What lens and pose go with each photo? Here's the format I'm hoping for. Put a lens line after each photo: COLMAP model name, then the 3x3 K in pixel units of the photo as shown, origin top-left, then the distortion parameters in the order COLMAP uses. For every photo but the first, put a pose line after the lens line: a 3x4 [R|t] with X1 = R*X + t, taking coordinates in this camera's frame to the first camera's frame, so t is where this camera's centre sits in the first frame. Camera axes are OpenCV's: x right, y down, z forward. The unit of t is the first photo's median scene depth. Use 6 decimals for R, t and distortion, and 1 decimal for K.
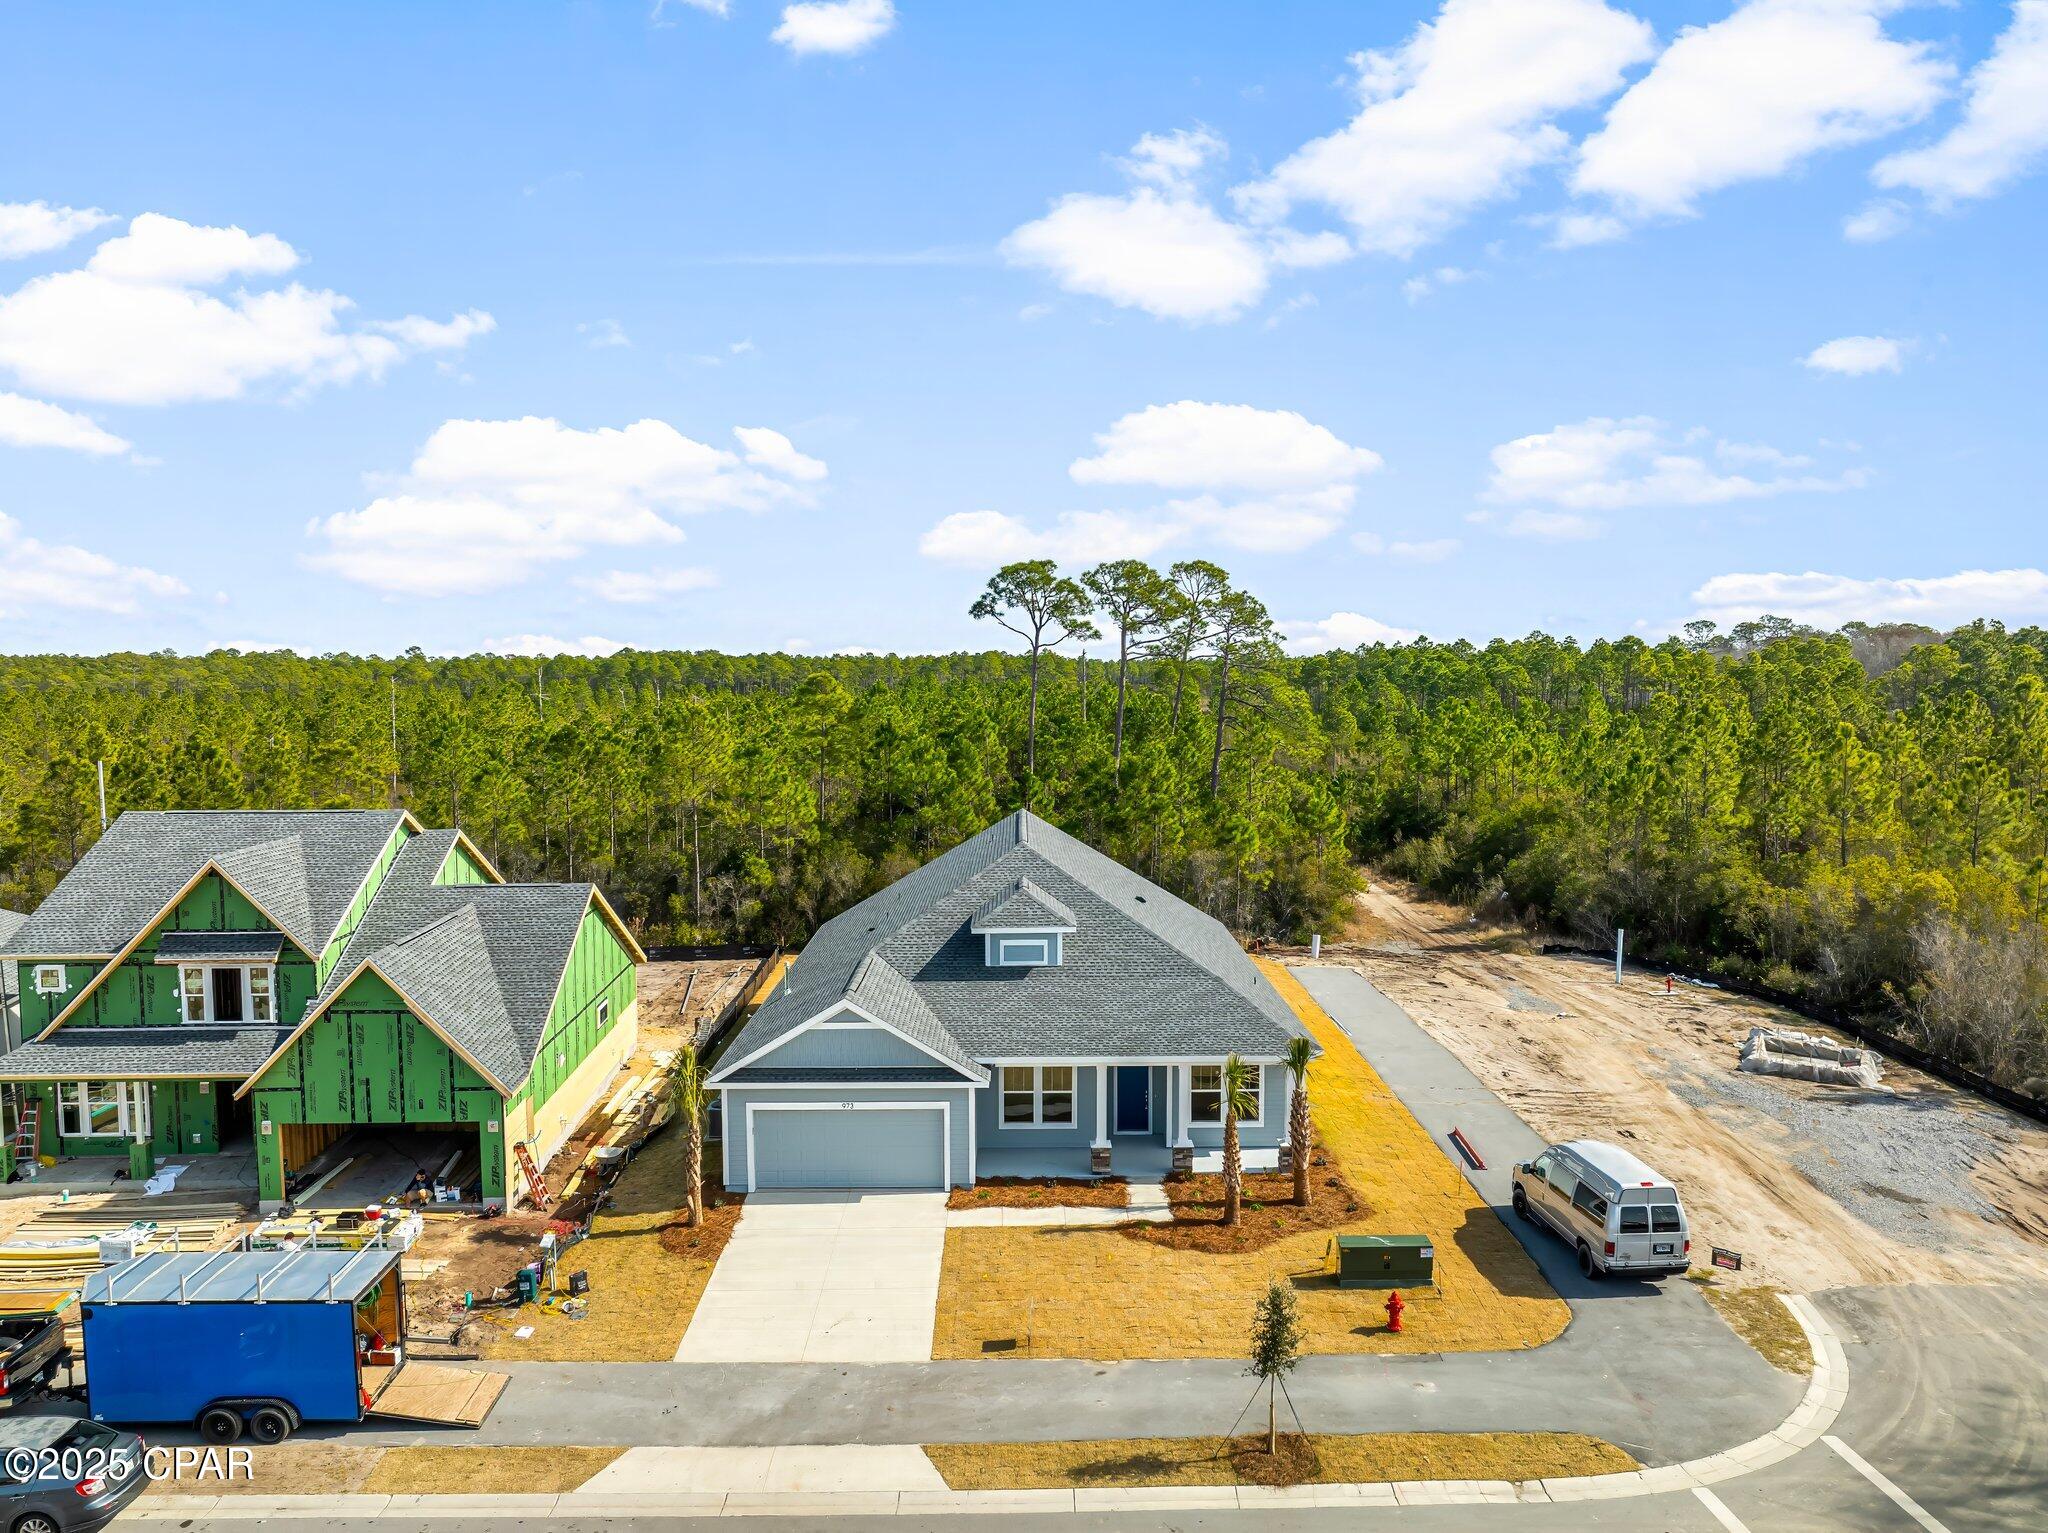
lens RADIAL K [[1467.3, 0, 1021.0], [0, 1467.3, 756.2], [0, 0, 1]] dist [-0.031570, -0.000533]
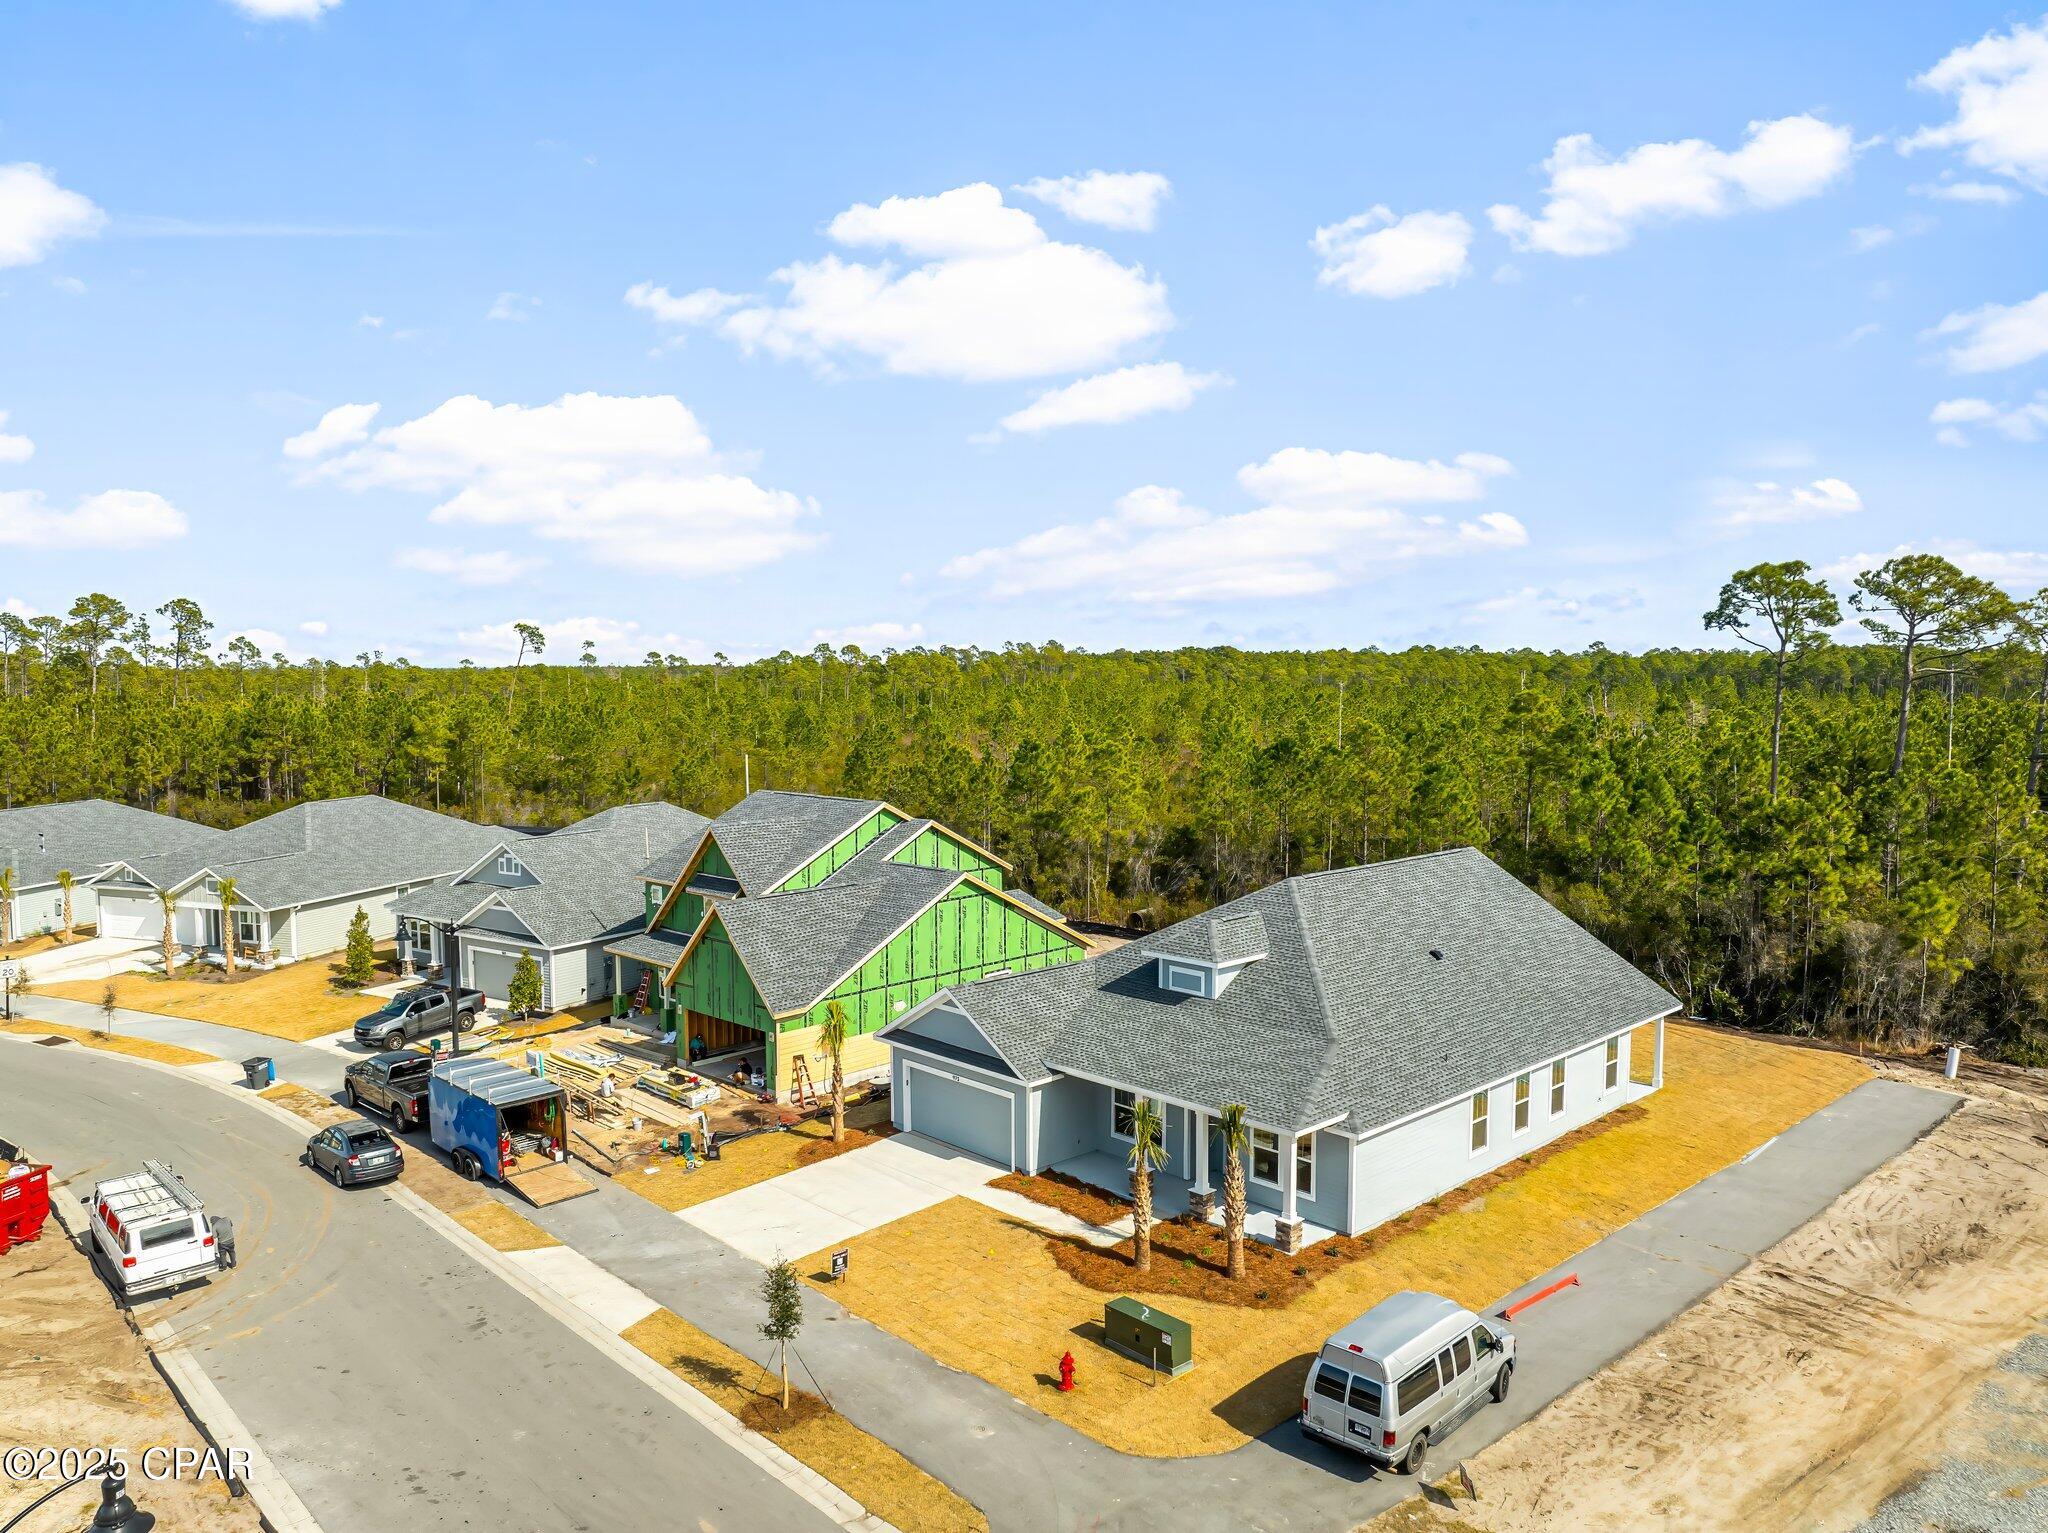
lens RADIAL K [[1455.5, 0, 1019.8], [0, 1455.5, 770.1], [0, 0, 1]] dist [-0.032048, 0.002749]
pose [[0.668078, 0.052047, -0.742268, 0.348745], [-0.039685, 0.998623, 0.034305, -0.023727], [0.743032, 0.006538, 0.669224, 0.112280]]
